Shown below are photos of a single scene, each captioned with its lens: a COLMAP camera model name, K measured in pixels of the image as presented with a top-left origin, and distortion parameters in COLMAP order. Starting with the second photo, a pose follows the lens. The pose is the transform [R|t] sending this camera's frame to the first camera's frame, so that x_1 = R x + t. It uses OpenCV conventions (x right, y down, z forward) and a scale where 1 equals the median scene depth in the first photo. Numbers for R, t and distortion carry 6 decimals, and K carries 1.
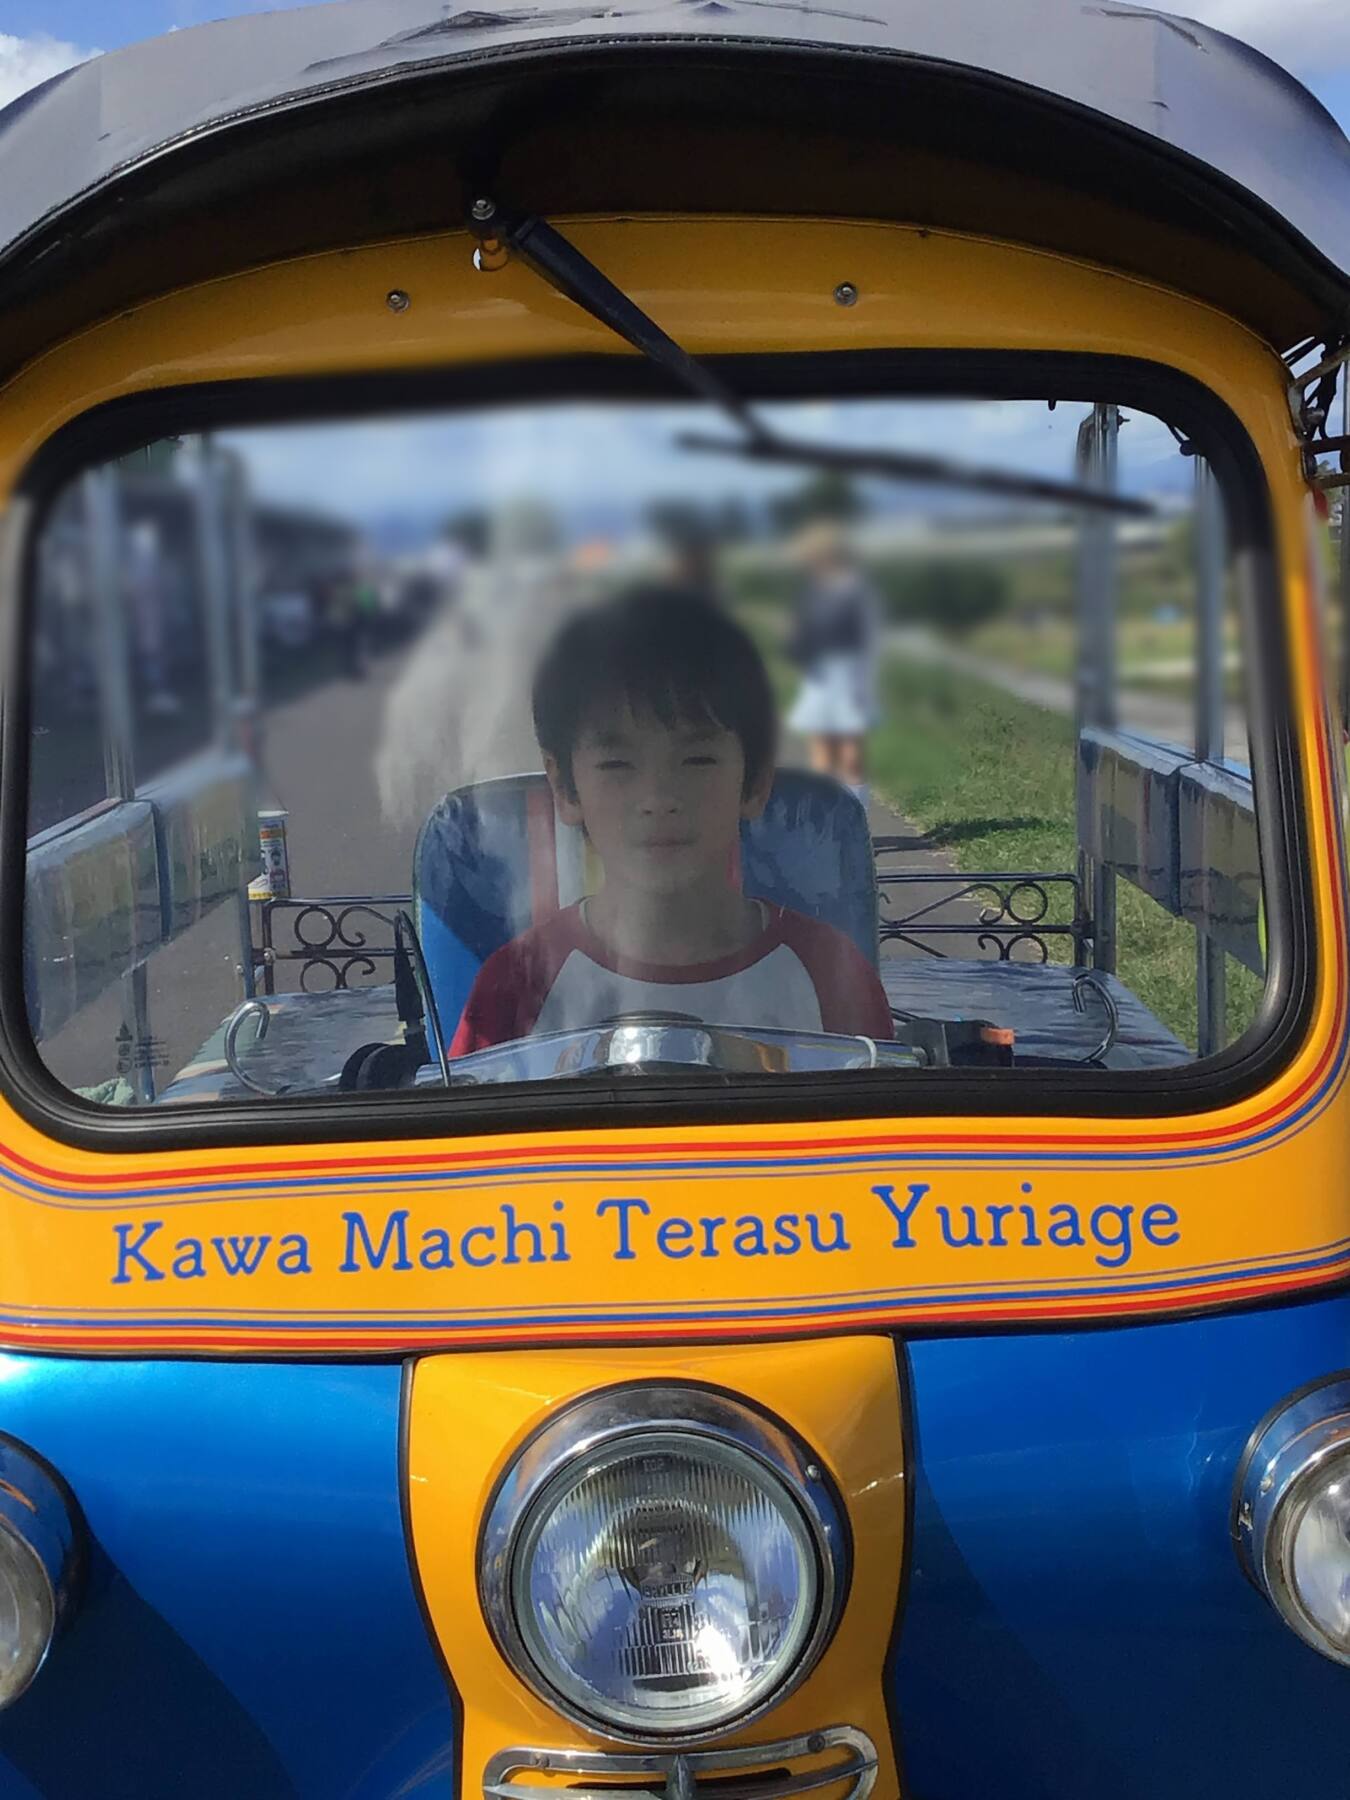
lens RADIAL K [[2851.0, 0, 667.0], [0, 2851.0, 941.7], [0, 0, 1]] dist [0.032624, 0.000000]
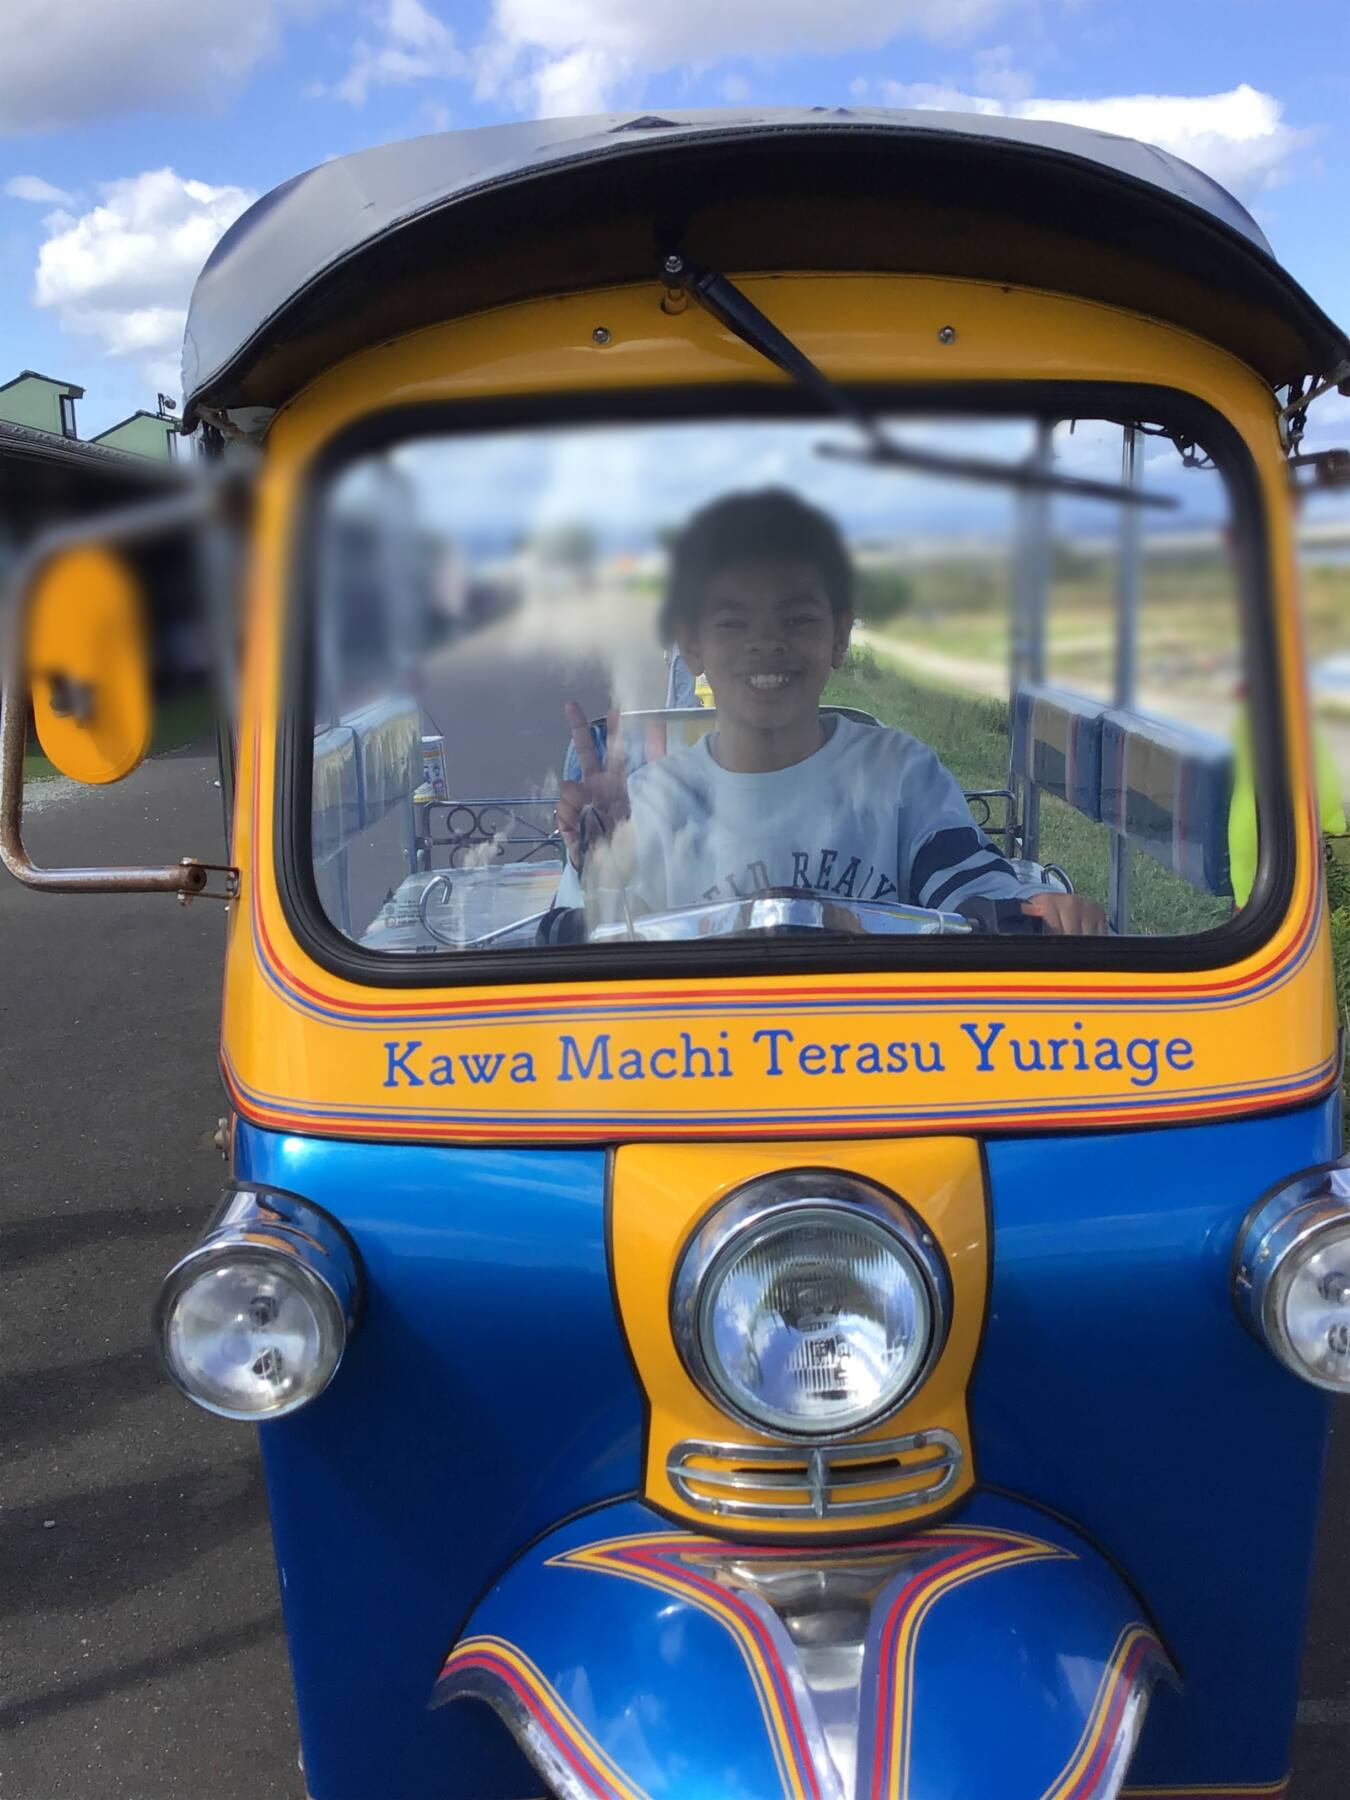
lens RADIAL K [[1976.2, 0, 675.0], [0, 1976.2, 941.4], [0, 0, 1]] dist [0.056787, 0.000000]
pose [[0.999842, 0.014445, 0.010405, -0.070159], [-0.014973, 0.998502, 0.052621, 0.002128], [-0.009630, -0.052768, 0.998560, 0.088330]]
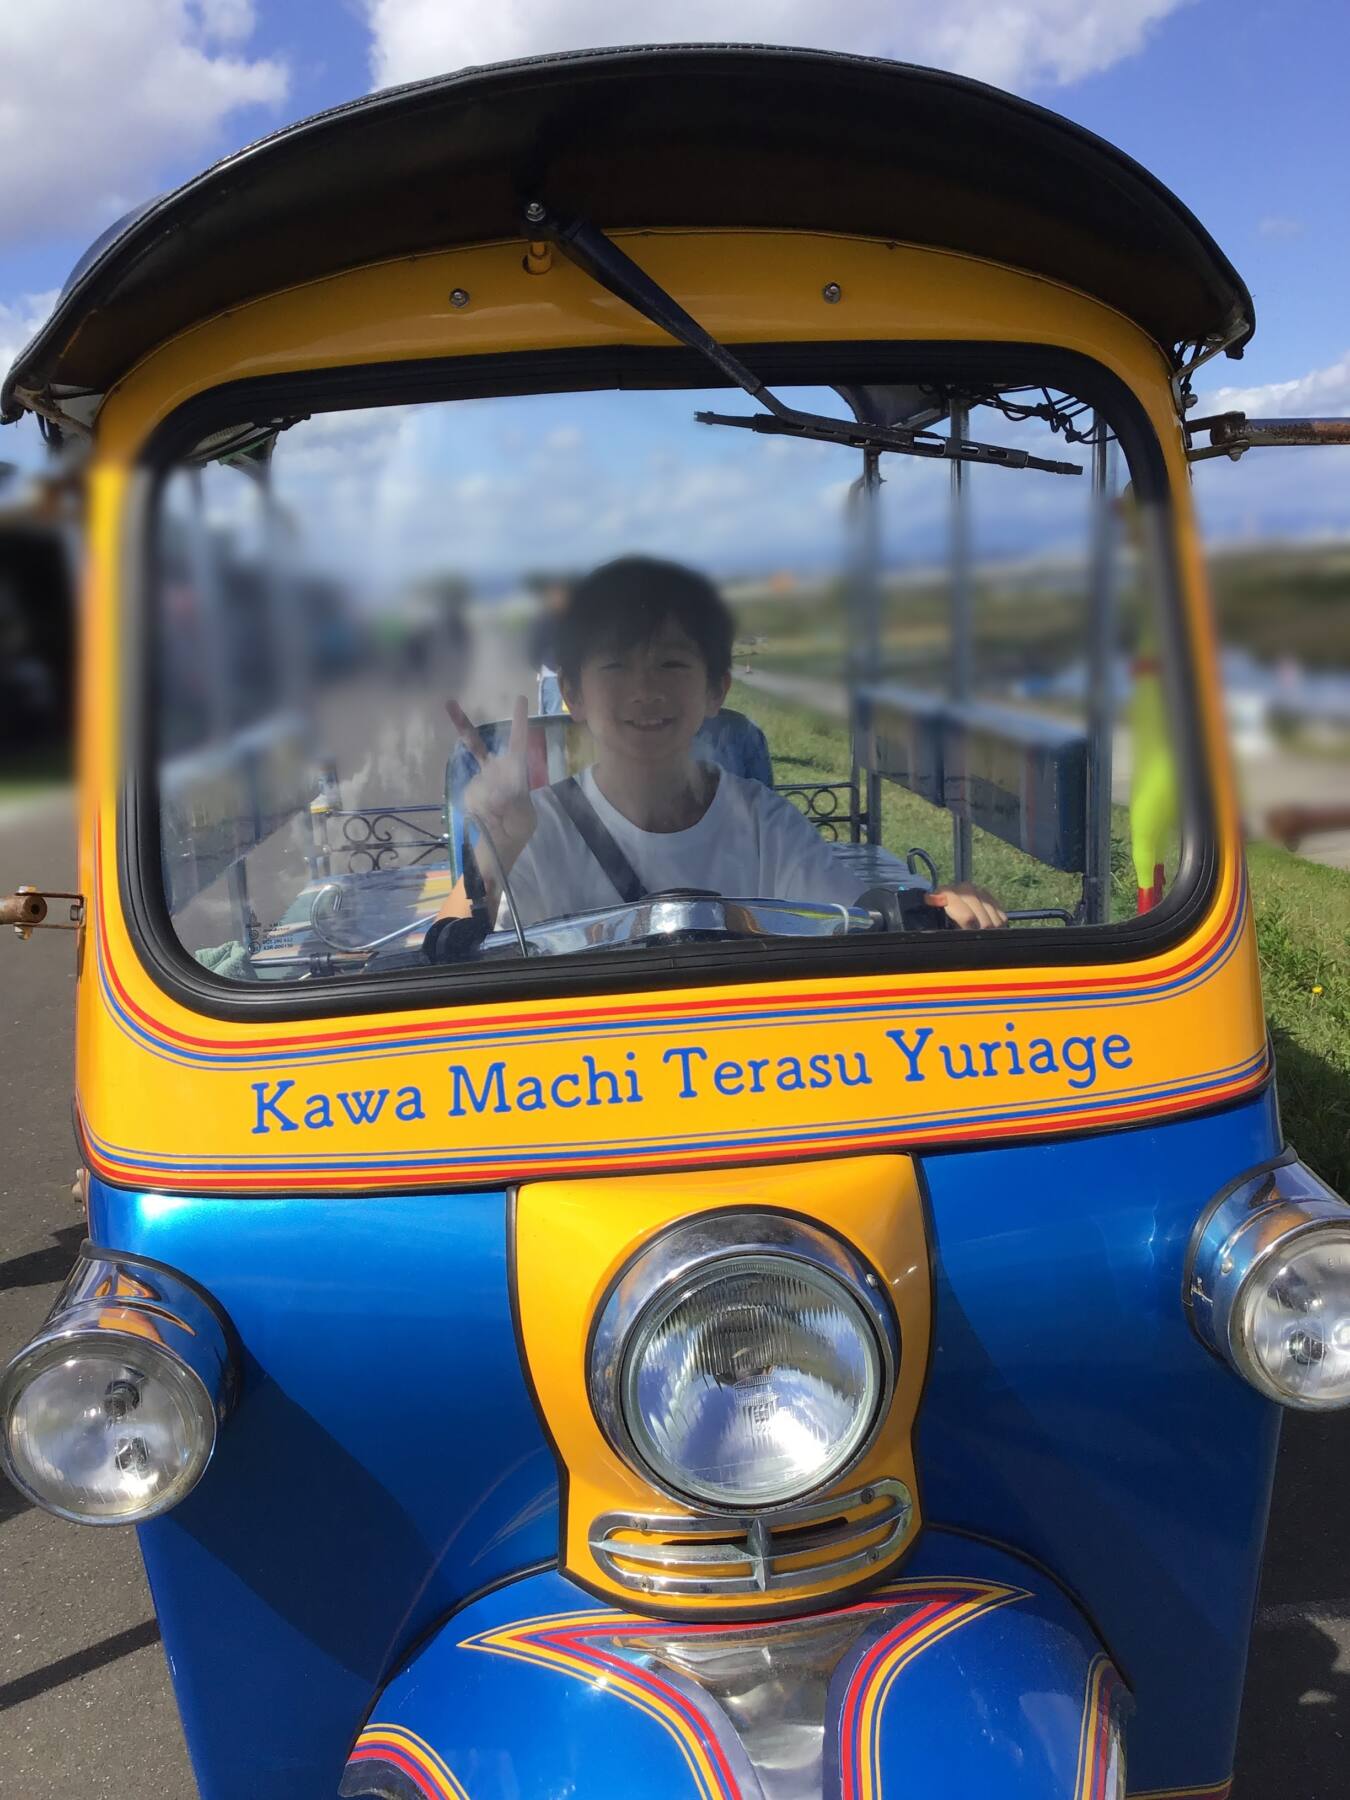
lens RADIAL K [[1620.7, 0, 687.1], [0, 1620.7, 922.0], [0, 0, 1]] dist [0.034539, 0.000000]
pose [[0.995175, -0.030536, 0.093245, -0.075674], [0.025303, 0.998065, 0.056797, -0.001641], [-0.094799, -0.054163, 0.994022, 0.319149]]
